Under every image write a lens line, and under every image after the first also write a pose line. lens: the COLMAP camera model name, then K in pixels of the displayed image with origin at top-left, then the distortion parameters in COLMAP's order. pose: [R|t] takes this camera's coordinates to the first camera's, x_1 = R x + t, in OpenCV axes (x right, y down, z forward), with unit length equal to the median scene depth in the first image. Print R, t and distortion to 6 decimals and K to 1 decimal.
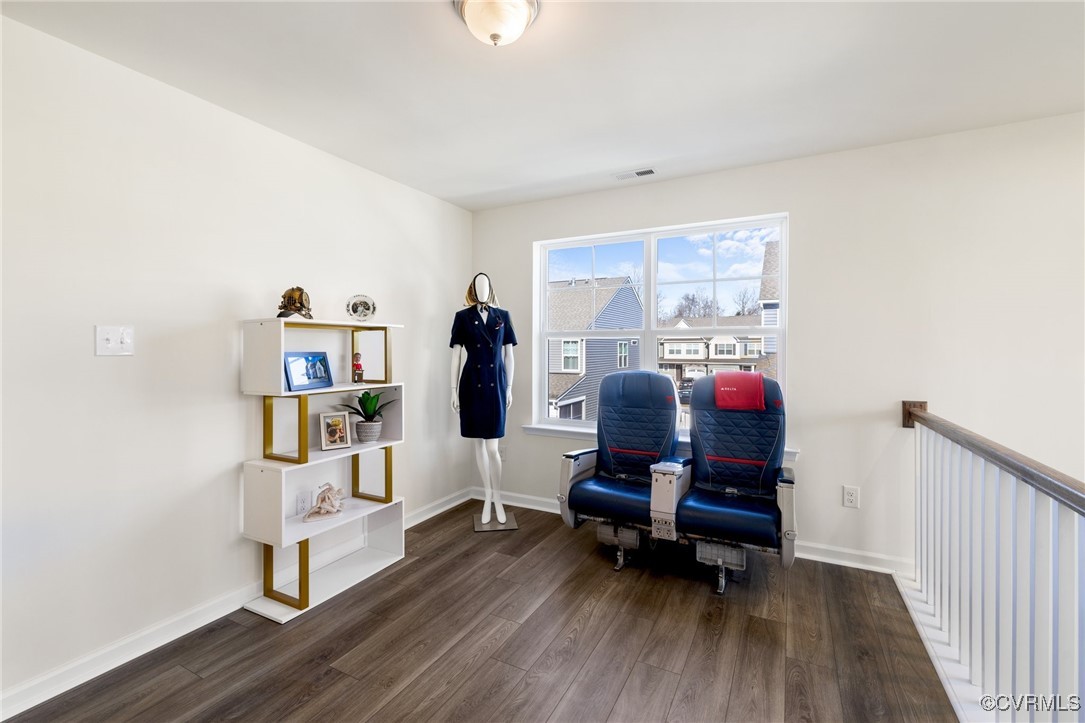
lens RADIAL K [[470.3, 0, 536.4], [0, 470.3, 352.4], [0, 0, 1]] dist [-0.003641, 0.001836]
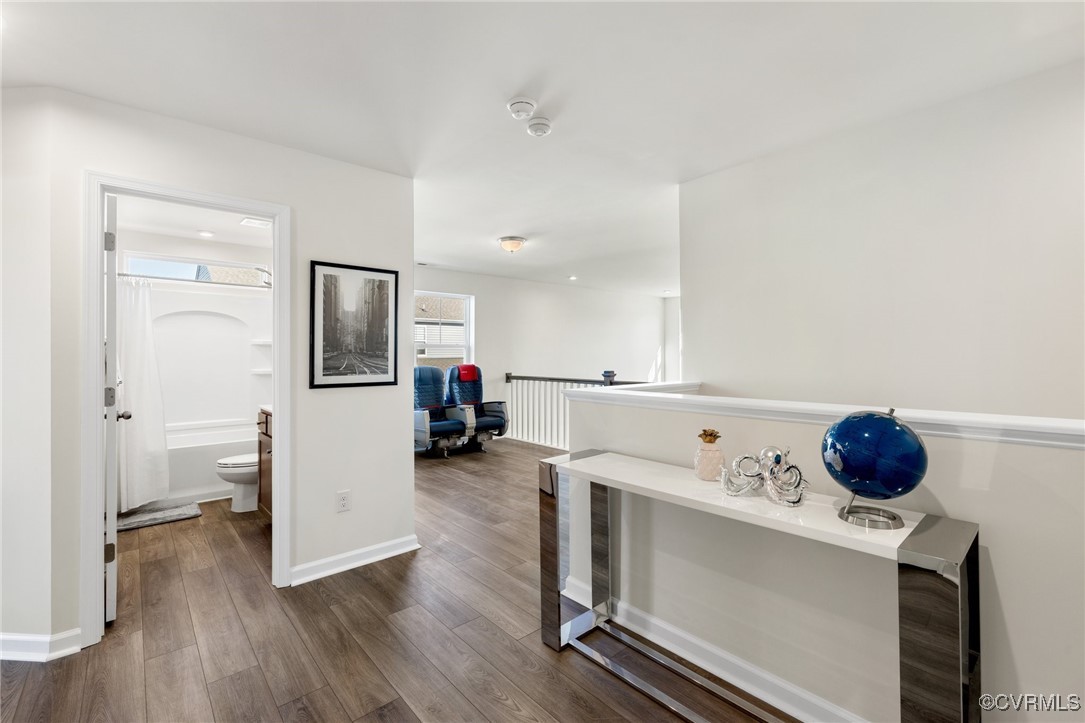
lens RADIAL K [[470.3, 0, 541.7], [0, 470.3, 351.5], [0, 0, 1]] dist [-0.003641, 0.001836]
pose [[0.342609, 0.001012, 0.939477, -1.856680], [0.011520, 0.999920, -0.005279, -0.006699], [-0.939407, 0.012631, 0.342570, -0.150870]]
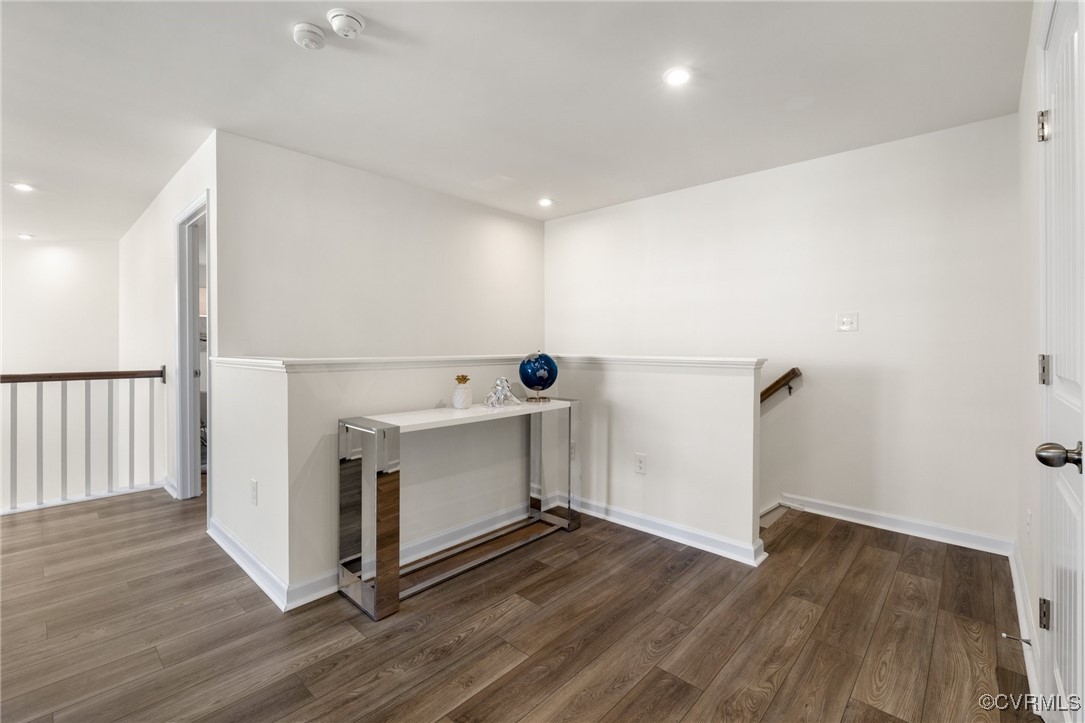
lens RADIAL K [[470.3, 0, 534.0], [0, 470.3, 348.7], [0, 0, 1]] dist [-0.003641, 0.001836]
pose [[-0.968431, -0.003677, 0.249255, -1.510308], [-0.002671, 0.999987, 0.004374, 0.046474], [-0.249267, 0.003570, -0.968428, 0.856938]]
